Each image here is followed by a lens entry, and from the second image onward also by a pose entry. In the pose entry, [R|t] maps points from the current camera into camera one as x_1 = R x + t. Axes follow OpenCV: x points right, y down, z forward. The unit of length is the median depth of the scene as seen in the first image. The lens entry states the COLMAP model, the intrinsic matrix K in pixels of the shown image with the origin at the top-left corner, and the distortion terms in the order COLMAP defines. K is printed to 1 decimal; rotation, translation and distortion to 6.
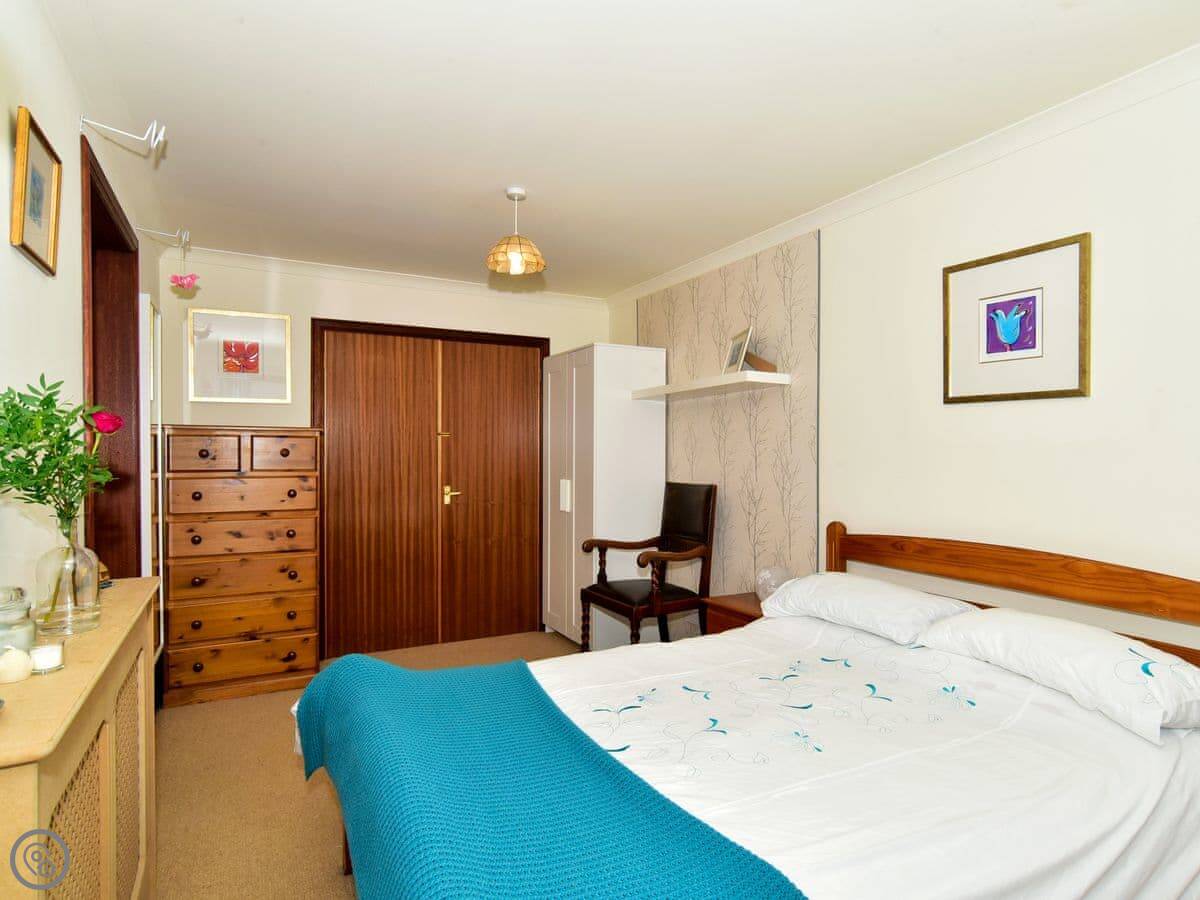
lens RADIAL K [[702.8, 0, 596.0], [0, 702.8, 443.3], [0, 0, 1]] dist [0.001092, 0.003391]
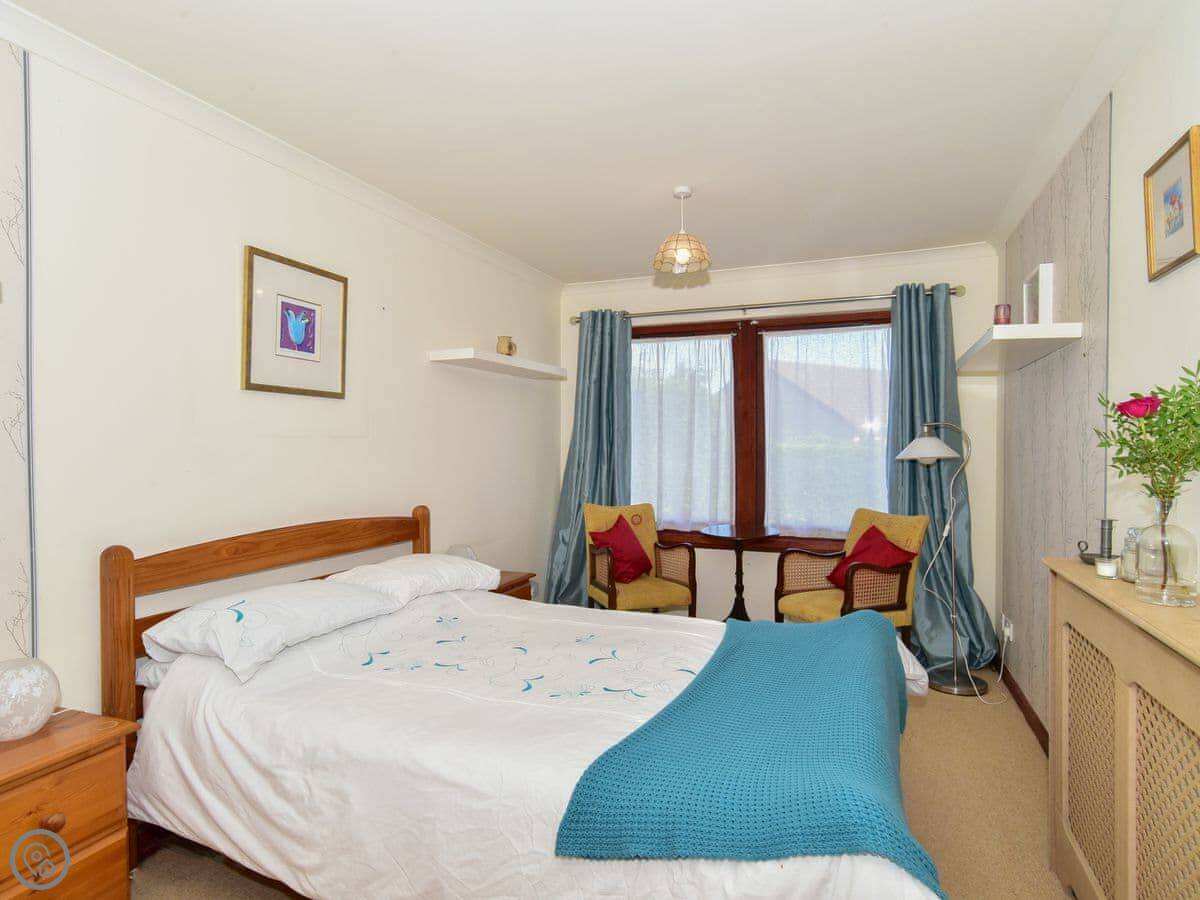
lens RADIAL K [[702.8, 0, 596.0], [0, 702.8, 443.3], [0, 0, 1]] dist [0.001092, 0.003391]
pose [[-0.652531, 0.010547, 0.757689, -0.571451], [0.004353, 0.999939, -0.010170, 0.030458], [-0.757750, -0.003339, -0.652537, 1.374341]]
